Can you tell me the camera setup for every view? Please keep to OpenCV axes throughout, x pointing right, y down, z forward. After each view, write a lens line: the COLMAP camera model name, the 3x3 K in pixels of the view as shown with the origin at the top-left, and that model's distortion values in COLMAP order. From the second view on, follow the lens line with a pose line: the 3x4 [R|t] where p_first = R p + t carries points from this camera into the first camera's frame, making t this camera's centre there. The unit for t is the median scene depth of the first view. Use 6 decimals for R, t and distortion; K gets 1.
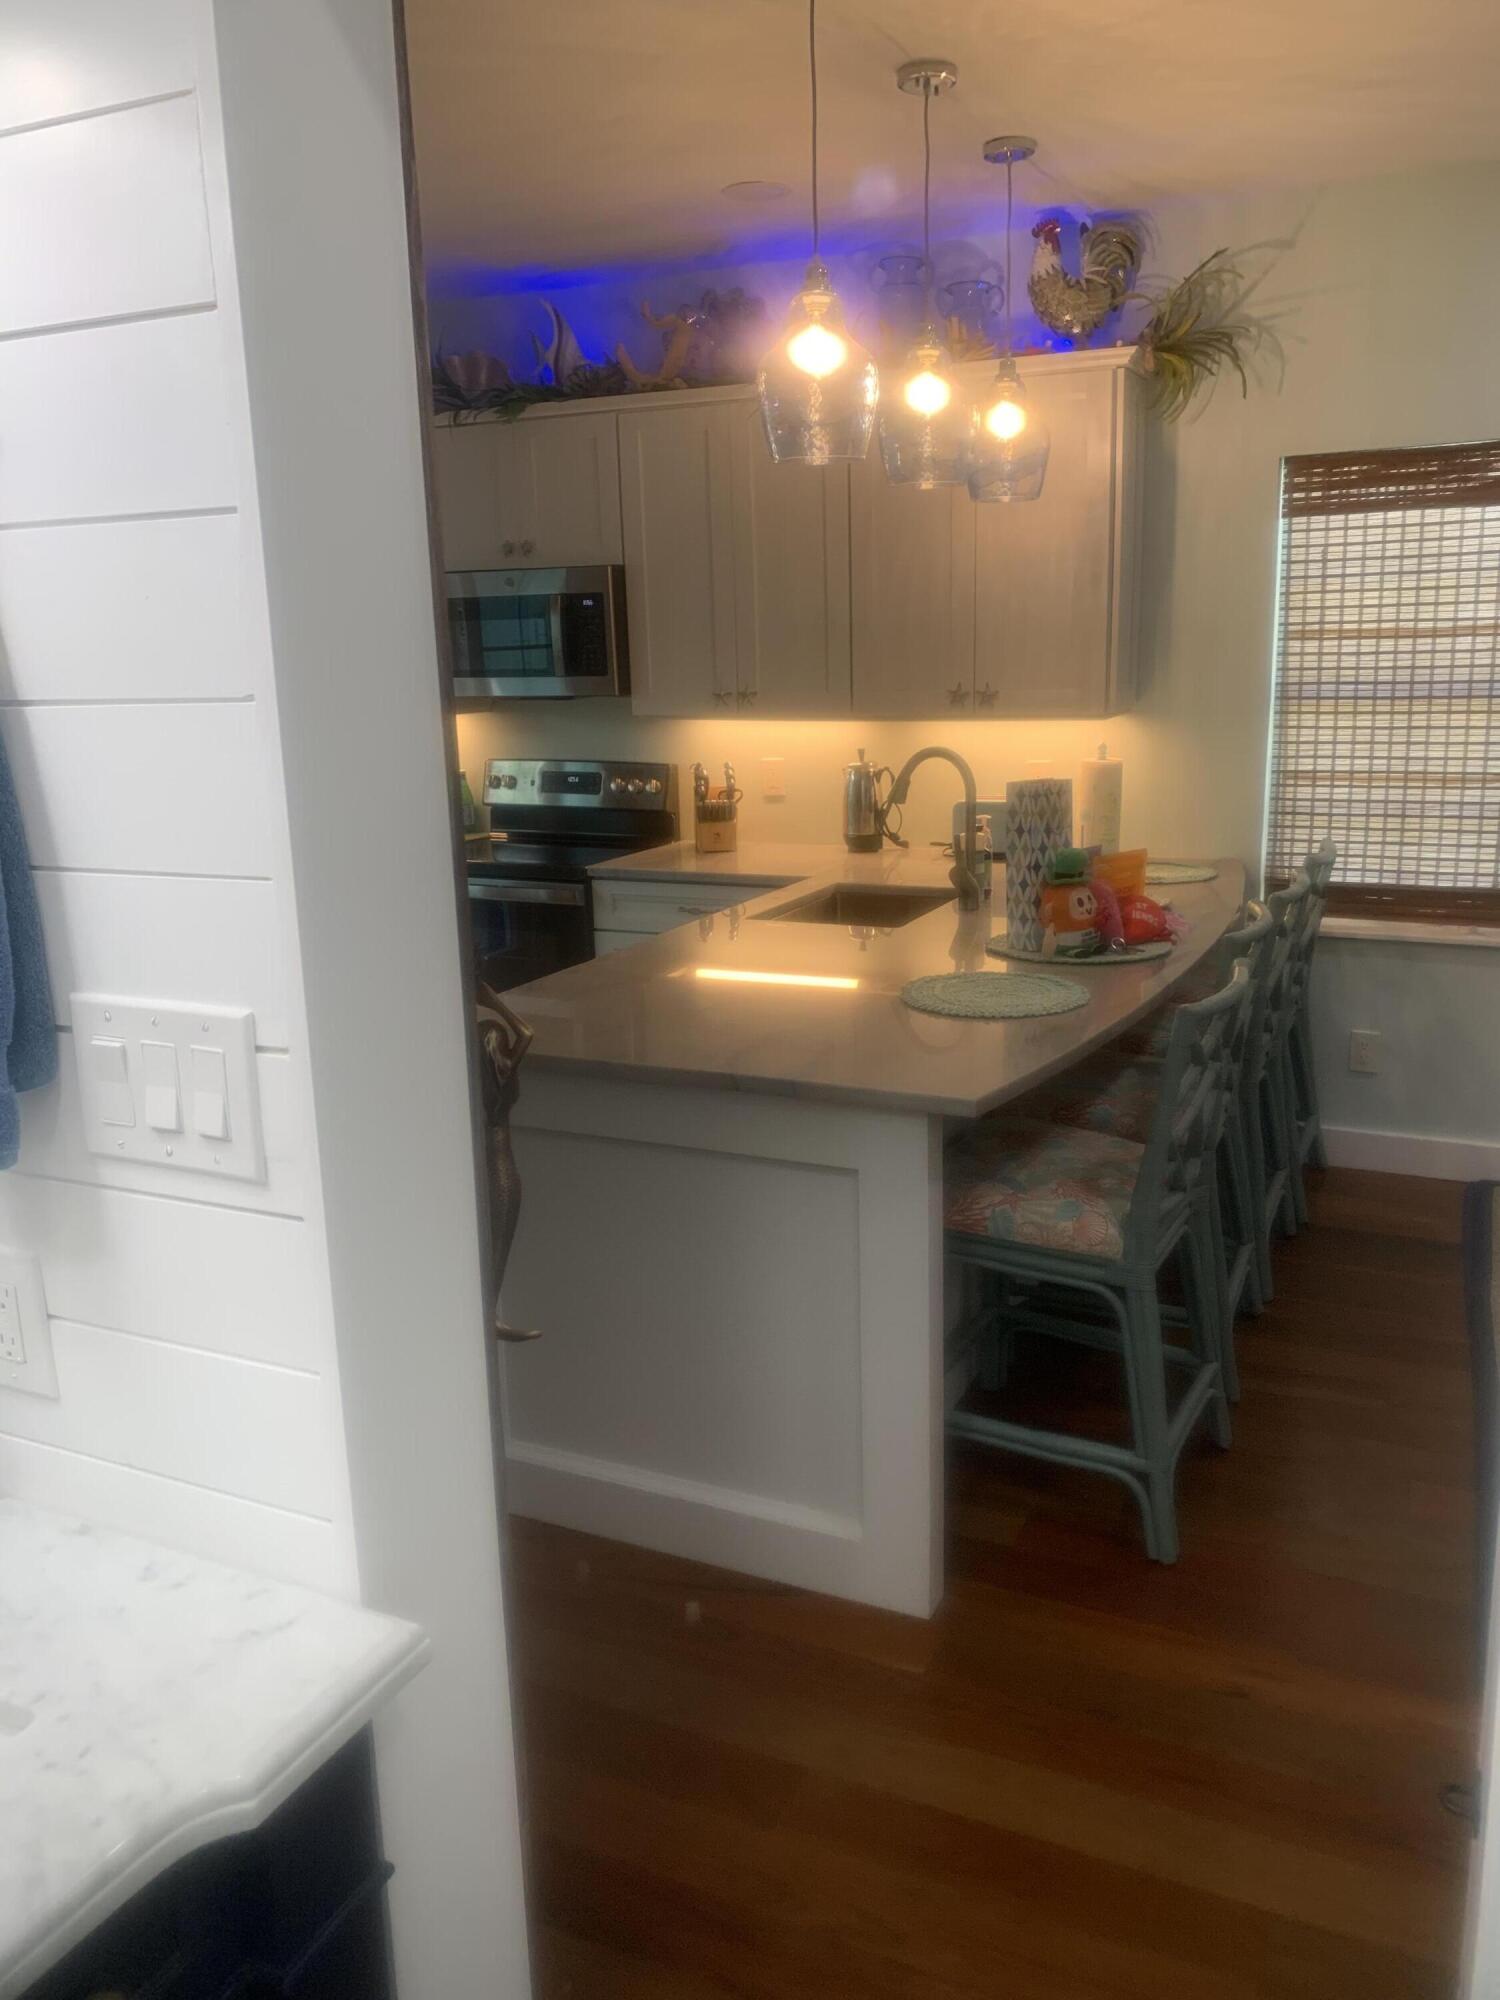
lens RADIAL K [[1501.5, 0, 750.0], [0, 1501.5, 1000.0], [0, 0, 1]] dist [0.043084, -0.000090]
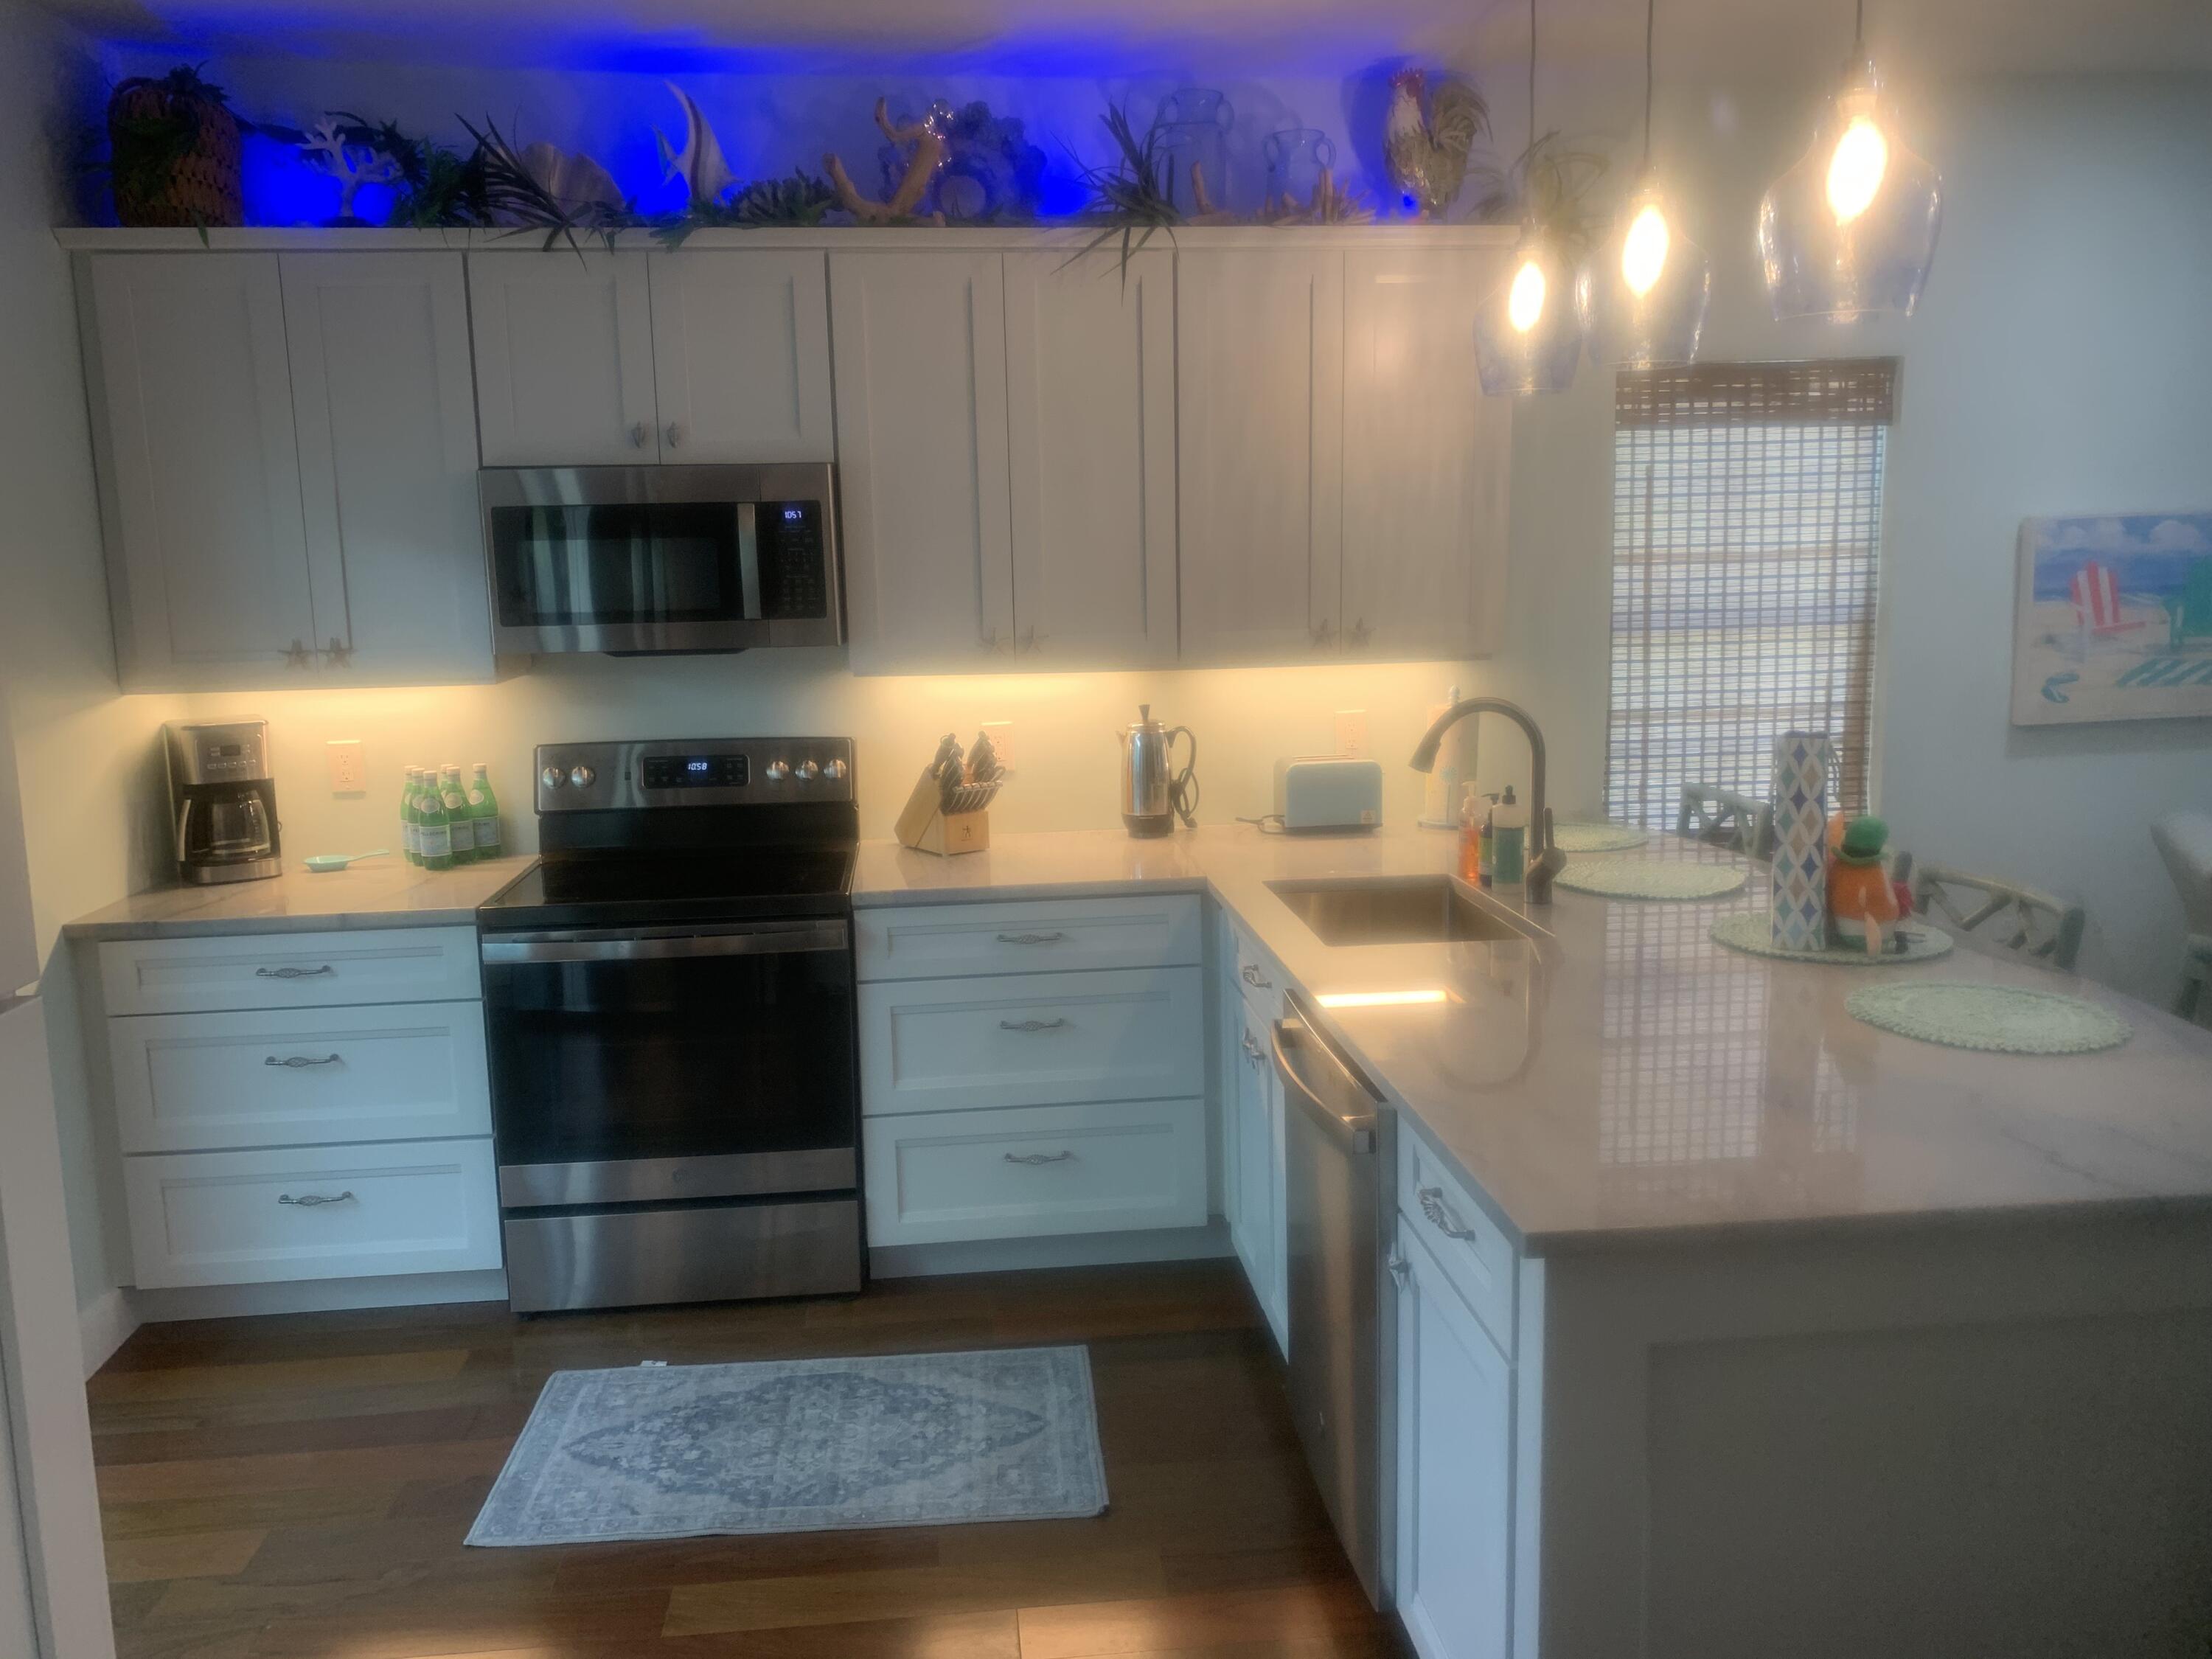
lens RADIAL K [[1660.6, 0, 1106.0], [0, 1660.6, 829.5], [0, 0, 1]] dist [0.043084, -0.000090]
pose [[0.873964, -0.078587, 0.479594, -0.367262], [0.118456, 0.991523, -0.053390, -0.062503], [-0.471333, 0.103471, 0.875865, 0.278477]]
